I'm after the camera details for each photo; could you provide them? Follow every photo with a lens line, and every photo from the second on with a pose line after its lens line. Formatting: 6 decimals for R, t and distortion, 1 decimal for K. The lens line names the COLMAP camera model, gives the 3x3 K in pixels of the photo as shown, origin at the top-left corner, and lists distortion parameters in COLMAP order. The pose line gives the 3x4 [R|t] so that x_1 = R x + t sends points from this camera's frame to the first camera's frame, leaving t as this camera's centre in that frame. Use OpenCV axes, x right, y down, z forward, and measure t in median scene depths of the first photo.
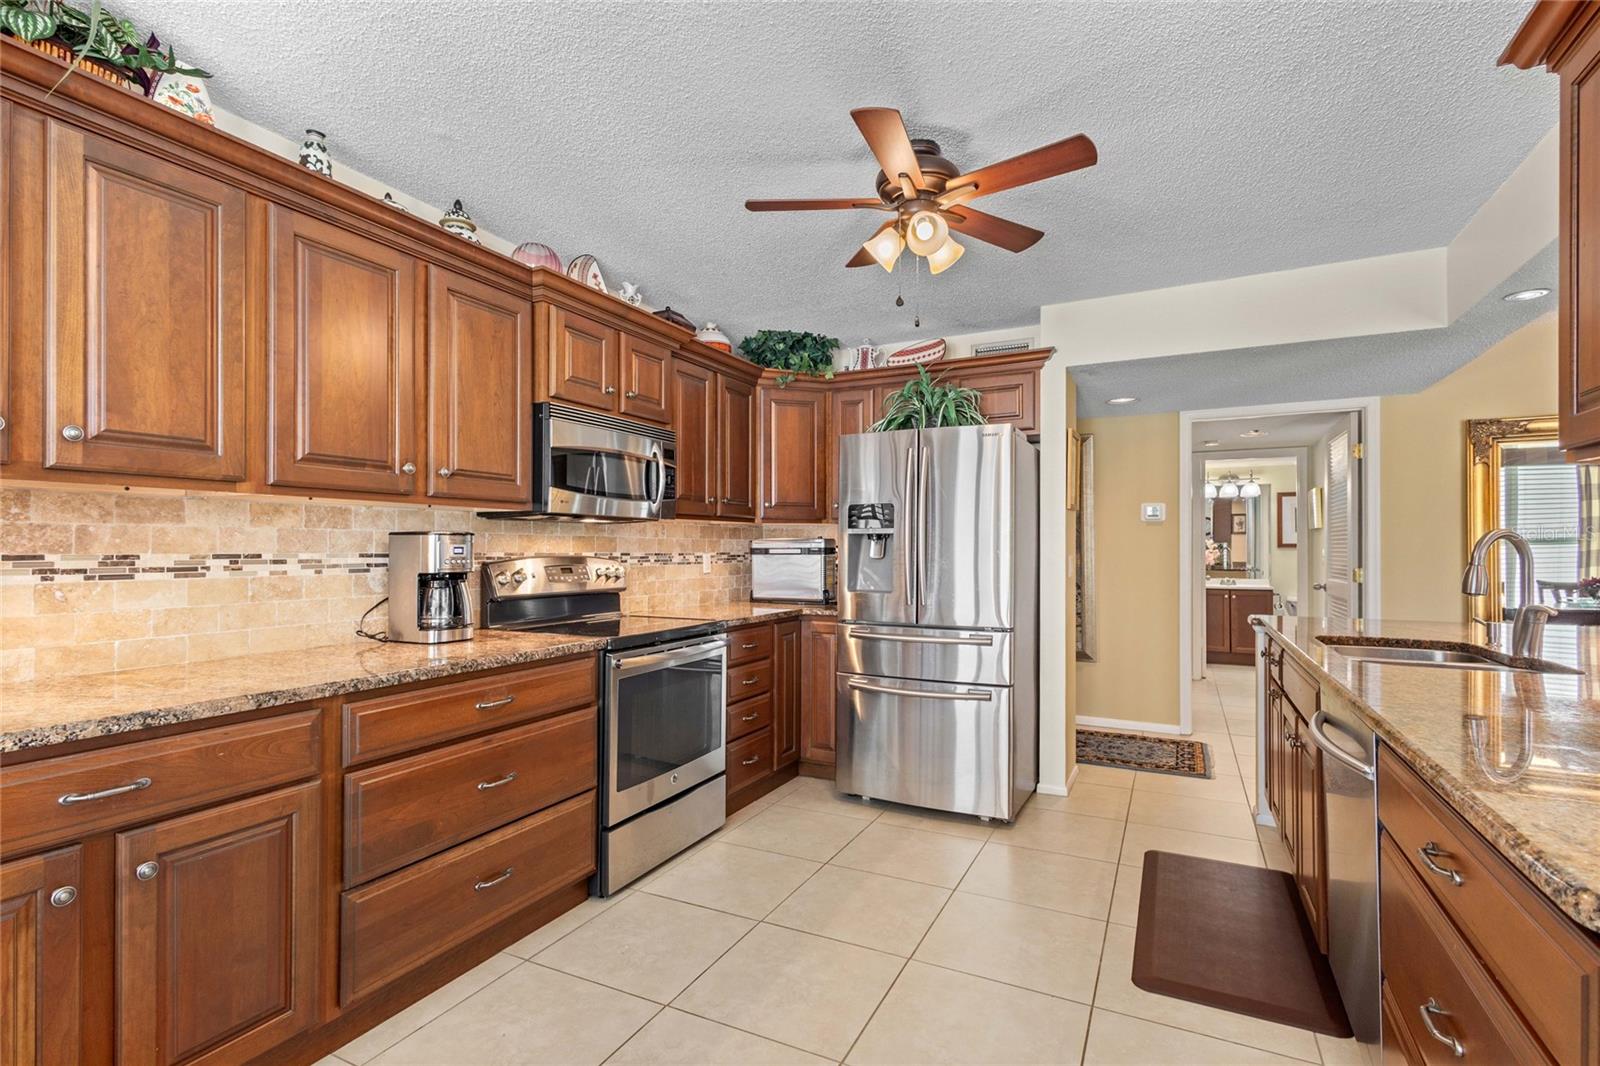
lens RADIAL K [[754.6, 0, 815.8], [0, 754.6, 538.1], [0, 0, 1]] dist [0.013748, -0.001225]
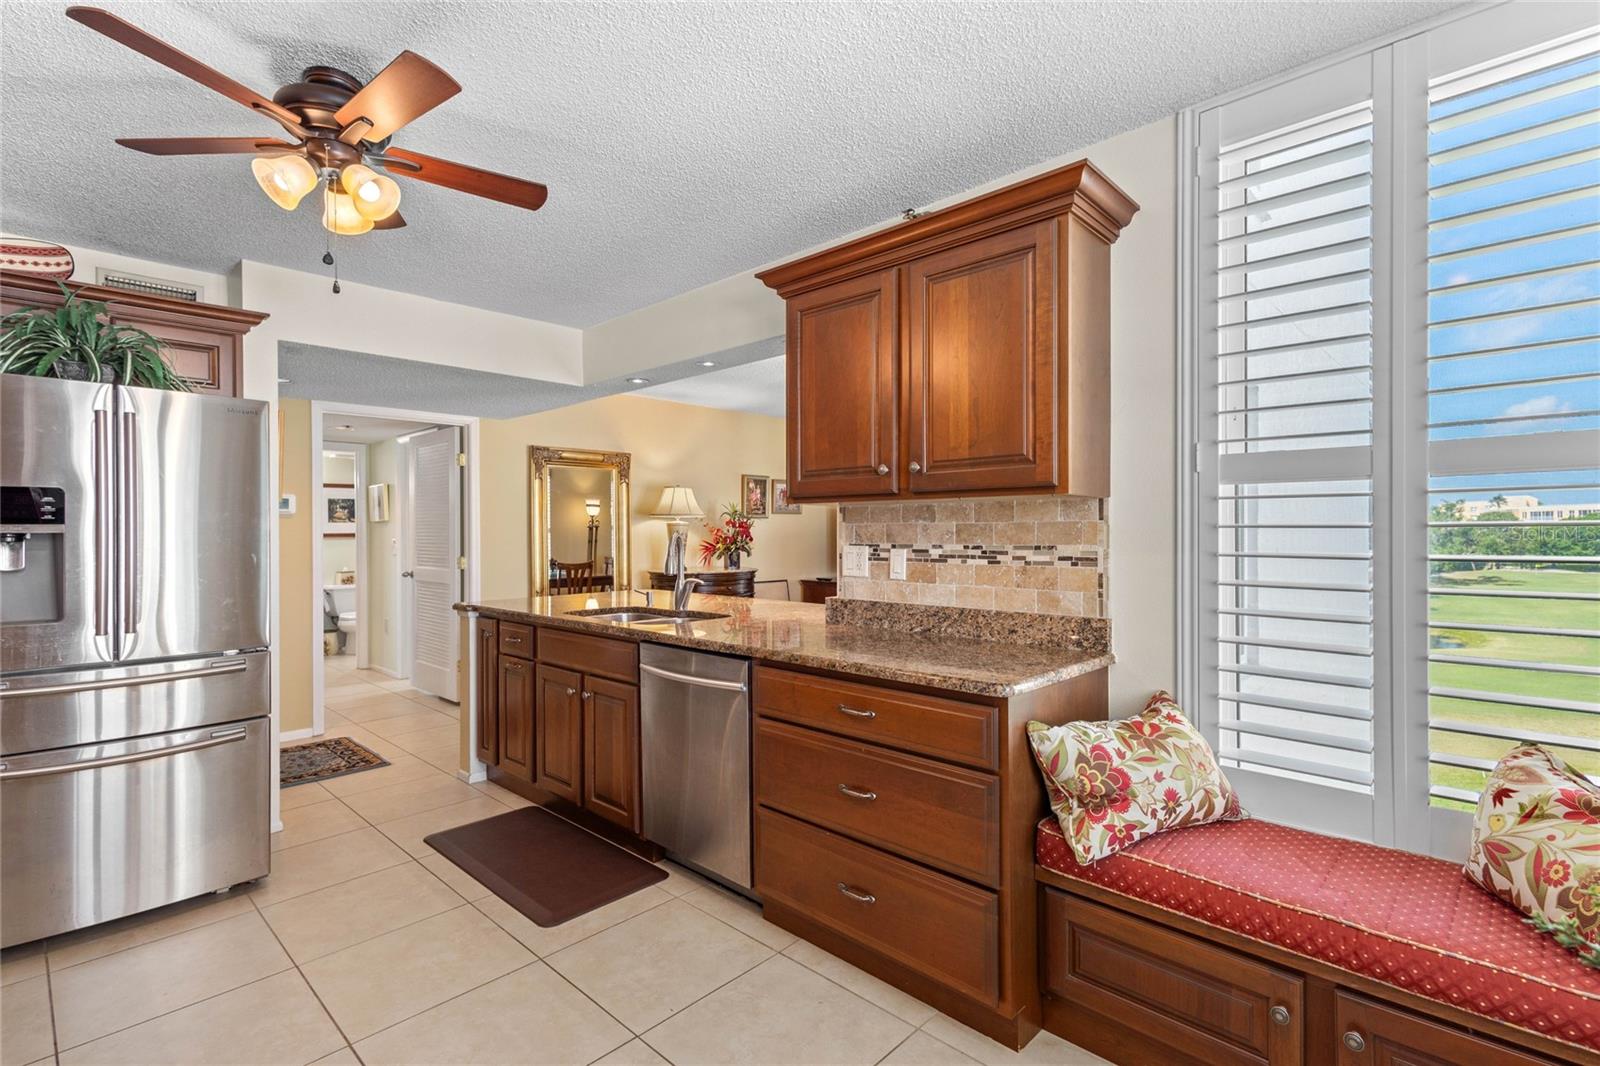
lens RADIAL K [[754.6, 0, 799.8], [0, 754.6, 525.3], [0, 0, 1]] dist [0.013748, -0.001225]
pose [[0.285015, 0.002736, 0.958519, -0.314941], [-0.009906, 0.999951, 0.000092, -0.017576], [-0.958472, -0.009521, 0.285028, 0.161043]]
